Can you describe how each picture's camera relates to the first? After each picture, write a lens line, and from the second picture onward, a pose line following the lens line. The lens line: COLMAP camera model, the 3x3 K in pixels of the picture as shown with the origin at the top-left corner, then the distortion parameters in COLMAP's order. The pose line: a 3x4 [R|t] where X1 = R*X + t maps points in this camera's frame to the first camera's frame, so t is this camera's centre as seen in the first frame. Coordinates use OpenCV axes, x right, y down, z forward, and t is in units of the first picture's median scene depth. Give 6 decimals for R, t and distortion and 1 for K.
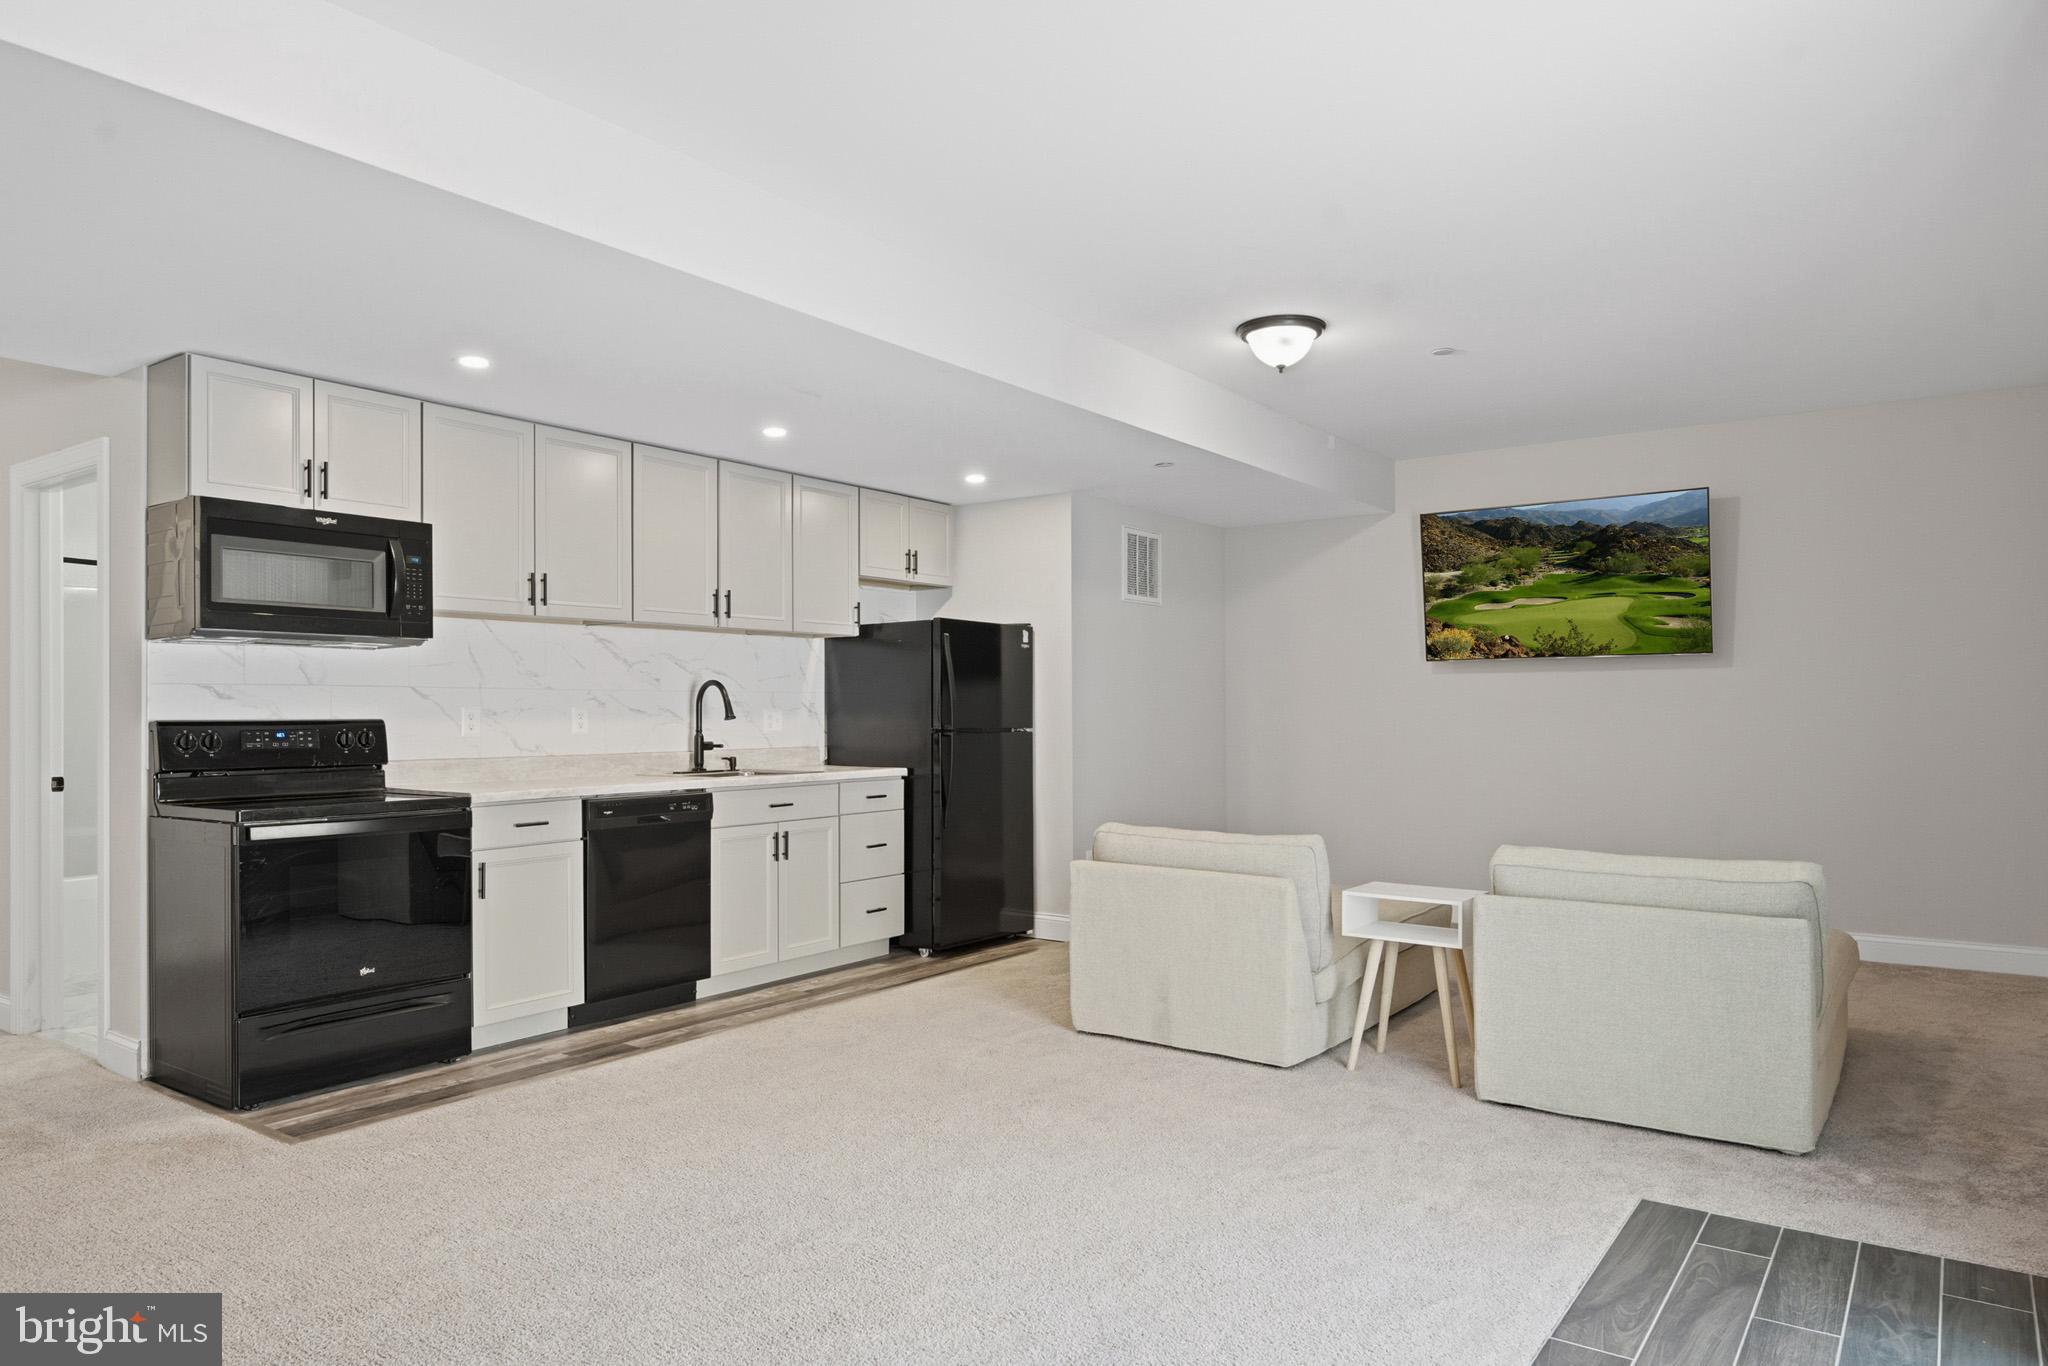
lens RADIAL K [[1308.8, 0, 1034.2], [0, 1308.8, 708.8], [0, 0, 1]] dist [0.013457, -0.007962]
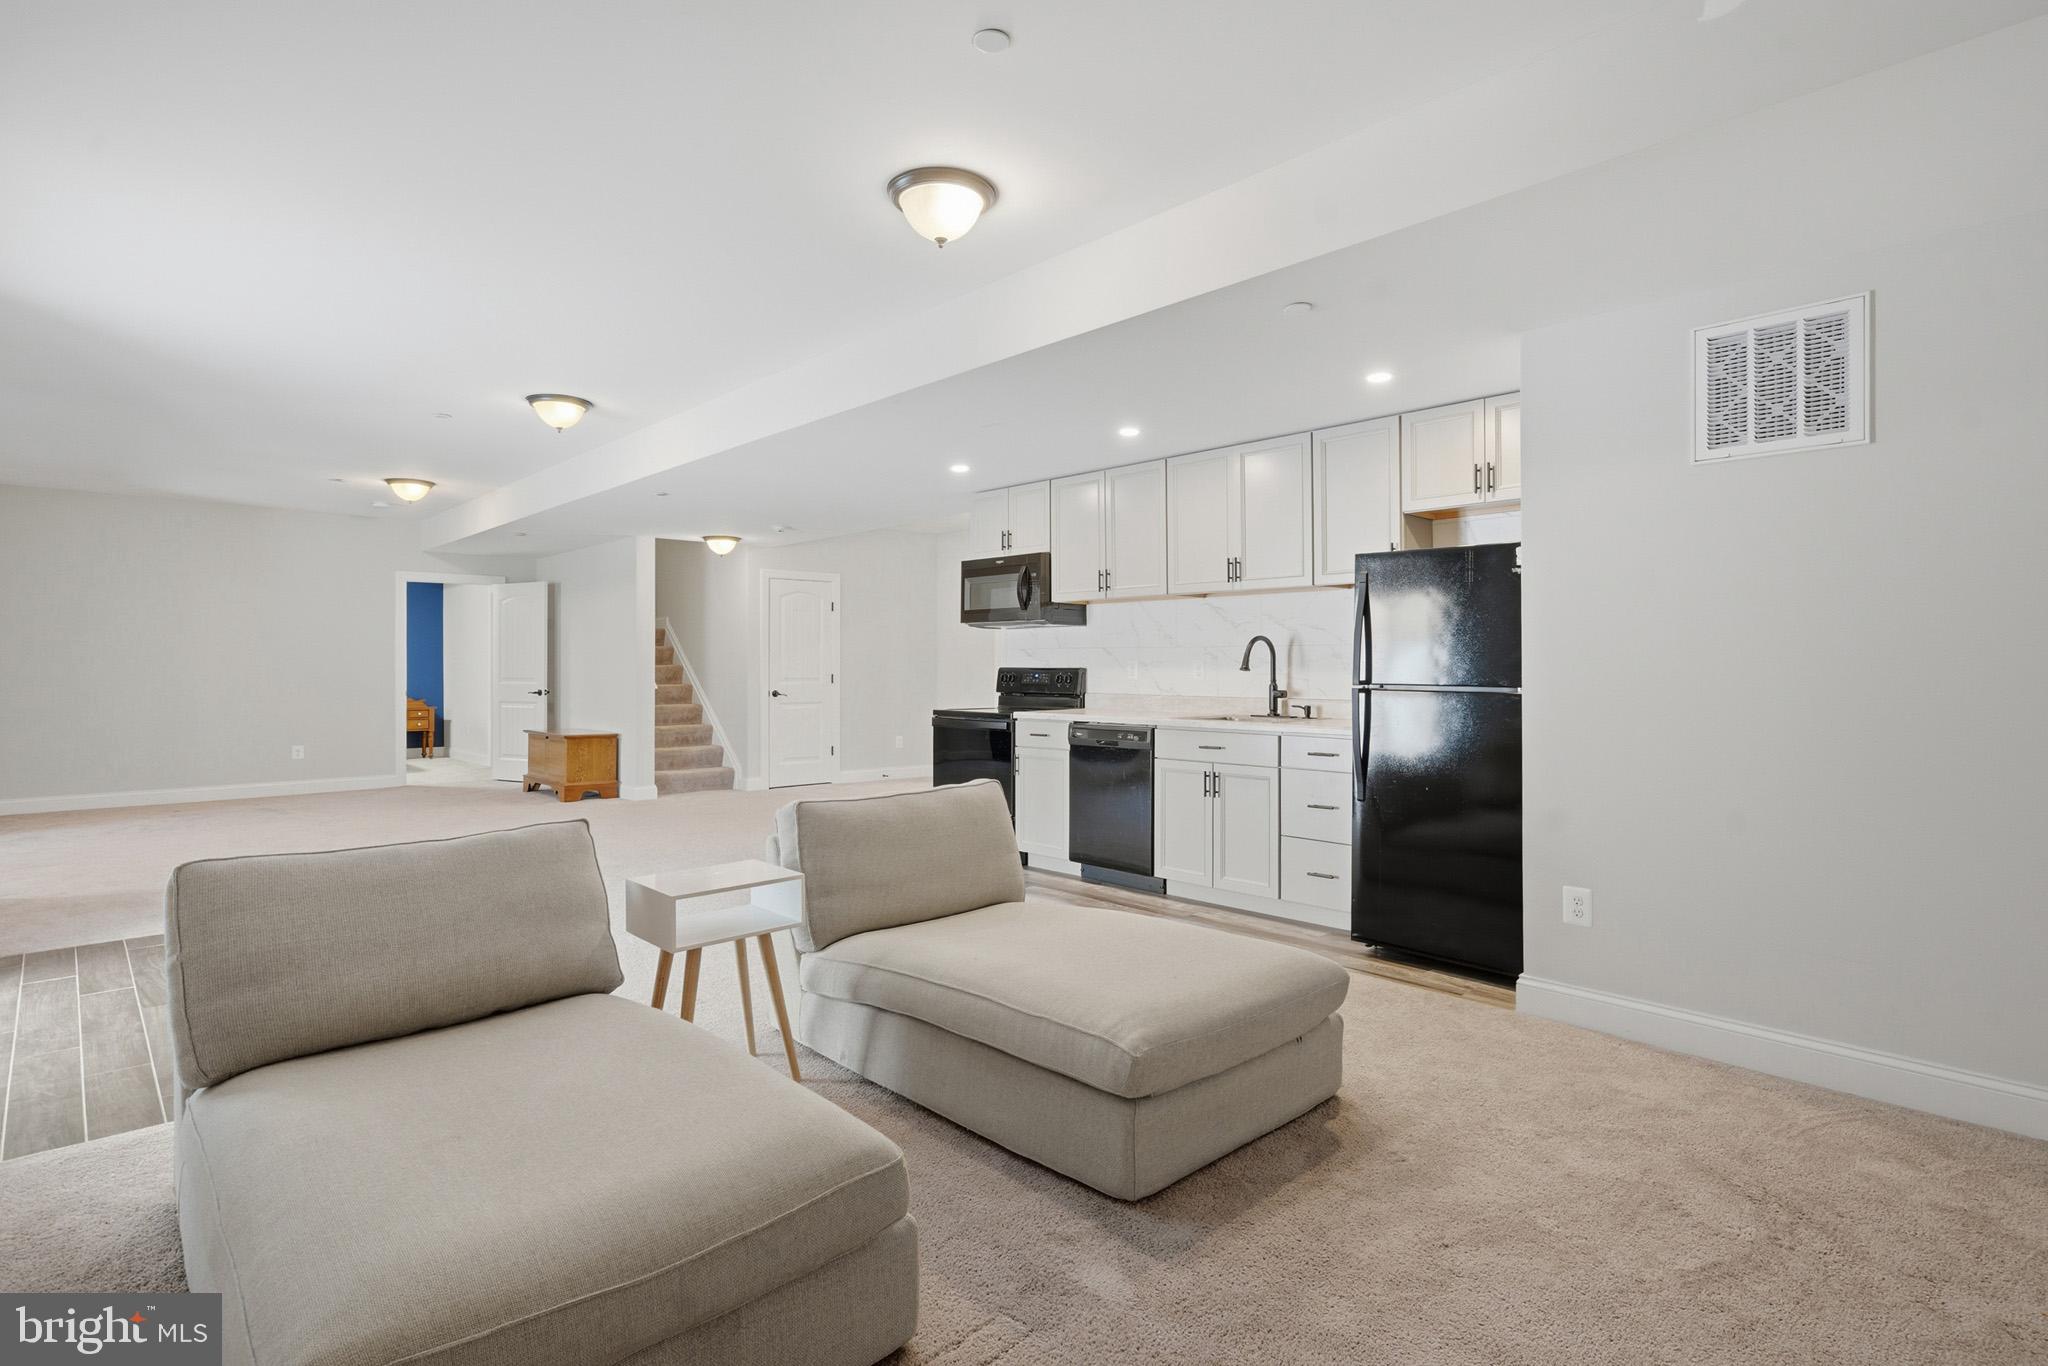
lens RADIAL K [[988.0, 0, 980.8], [0, 988.0, 634.4], [0, 0, 1]] dist [-0.000151, 0.000039]
pose [[-0.199803, -0.030344, -0.979366, 0.631515], [0.000318, 0.999518, -0.031033, 0.003594], [0.979836, -0.006512, -0.199697, 0.922579]]
